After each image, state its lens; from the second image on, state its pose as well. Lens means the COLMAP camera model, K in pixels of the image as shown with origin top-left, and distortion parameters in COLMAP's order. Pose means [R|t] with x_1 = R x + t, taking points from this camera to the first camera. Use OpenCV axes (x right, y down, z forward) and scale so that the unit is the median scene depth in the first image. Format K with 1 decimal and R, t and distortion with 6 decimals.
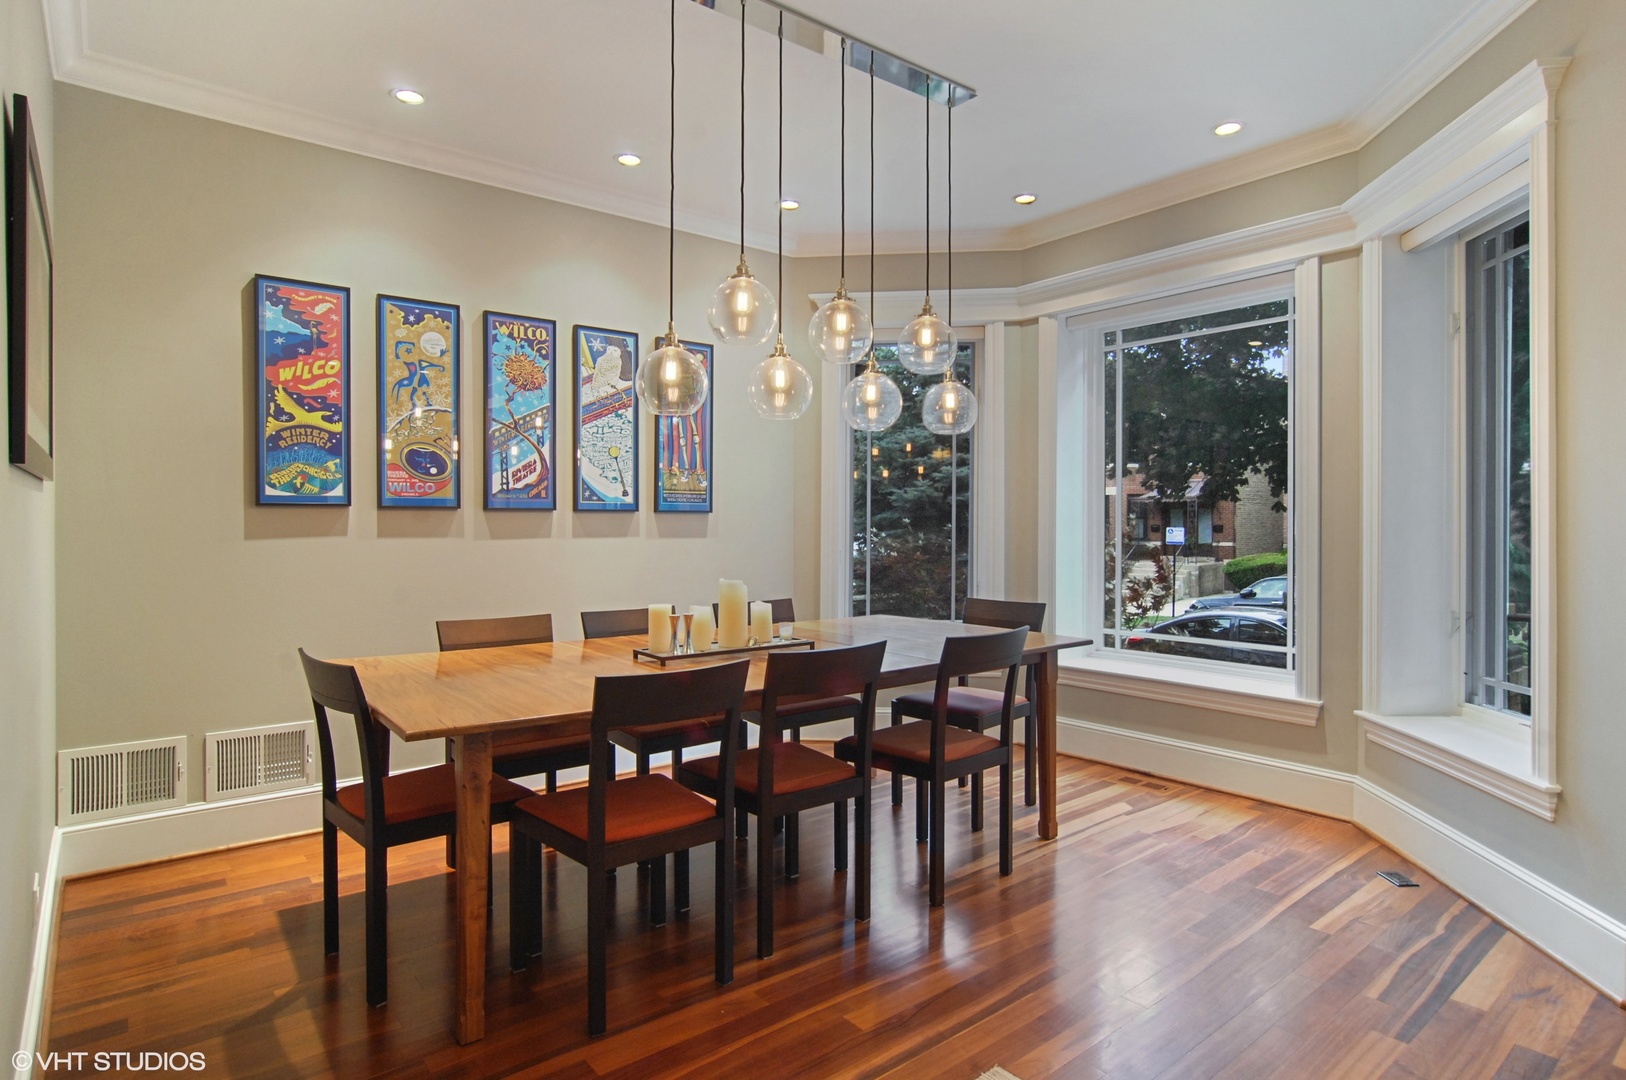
lens RADIAL K [[902.6, 0, 813.0], [0, 902.6, 540.0], [0, 0, 1]] dist [-0.004550, -0.001954]
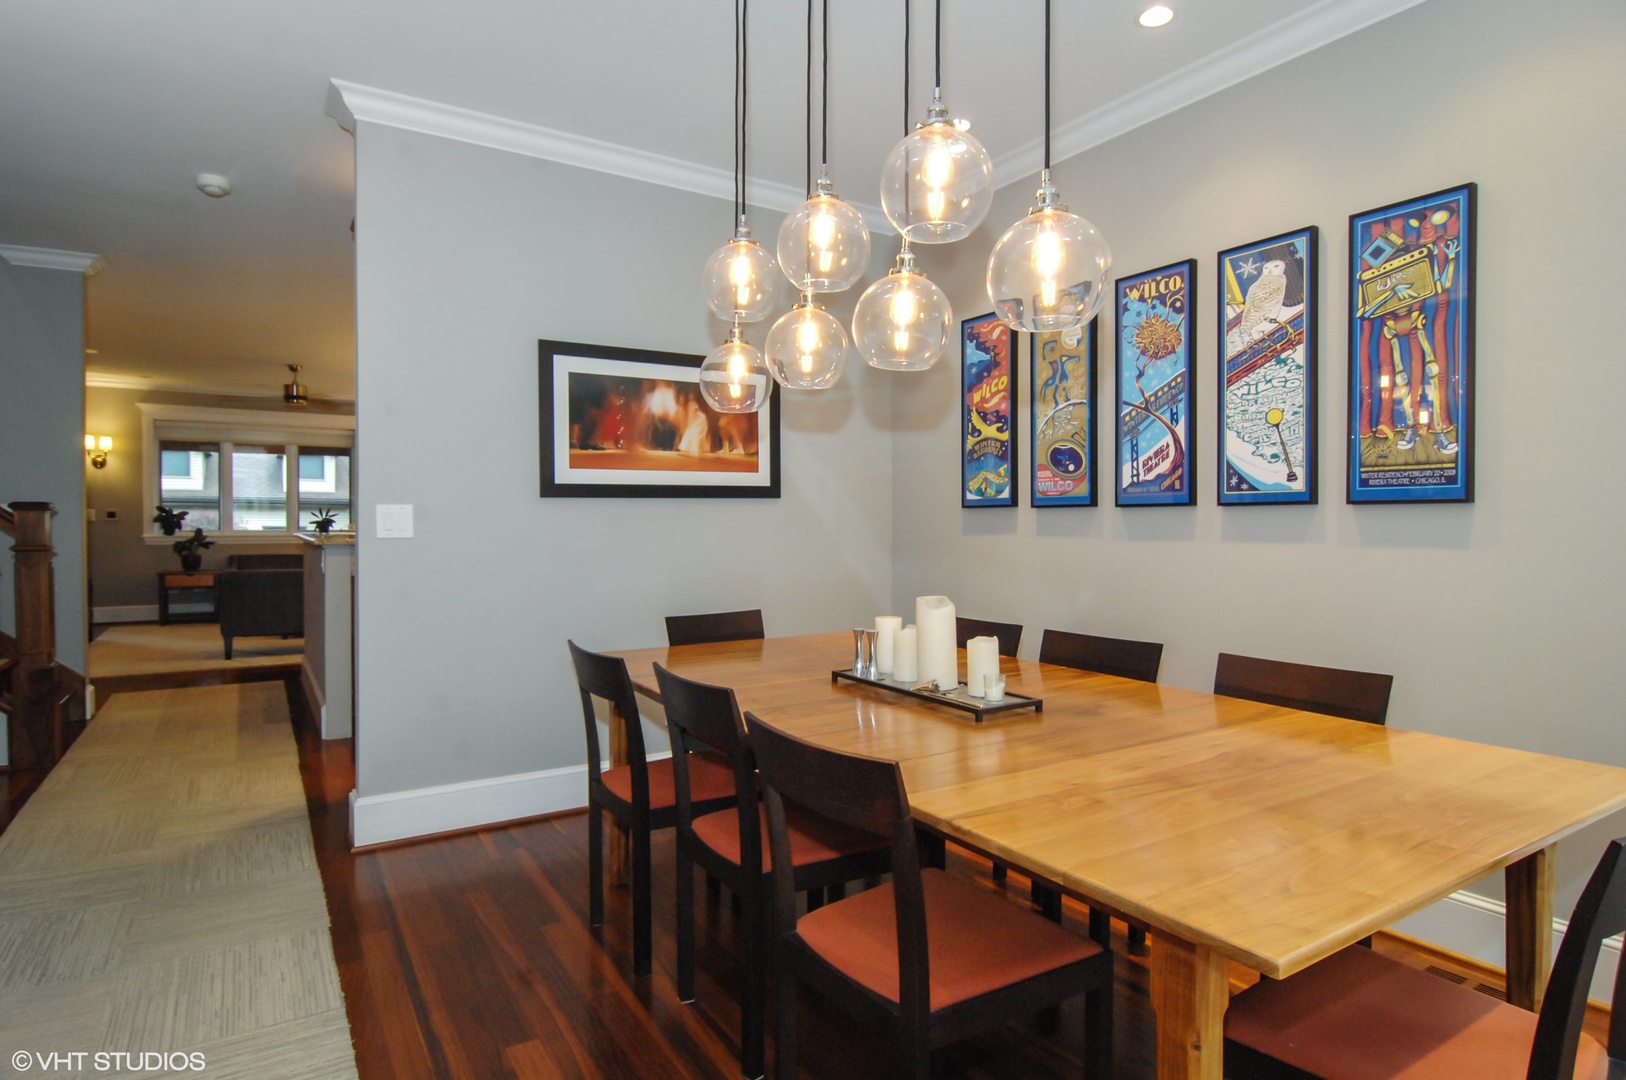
lens RADIAL K [[902.6, 0, 813.0], [0, 902.6, 540.0], [0, 0, 1]] dist [-0.004550, -0.001954]
pose [[-0.132263, 0.018558, -0.991041, 0.535486], [-0.018644, 0.999601, 0.021207, -0.014129], [0.991039, 0.021282, -0.131864, 0.806189]]
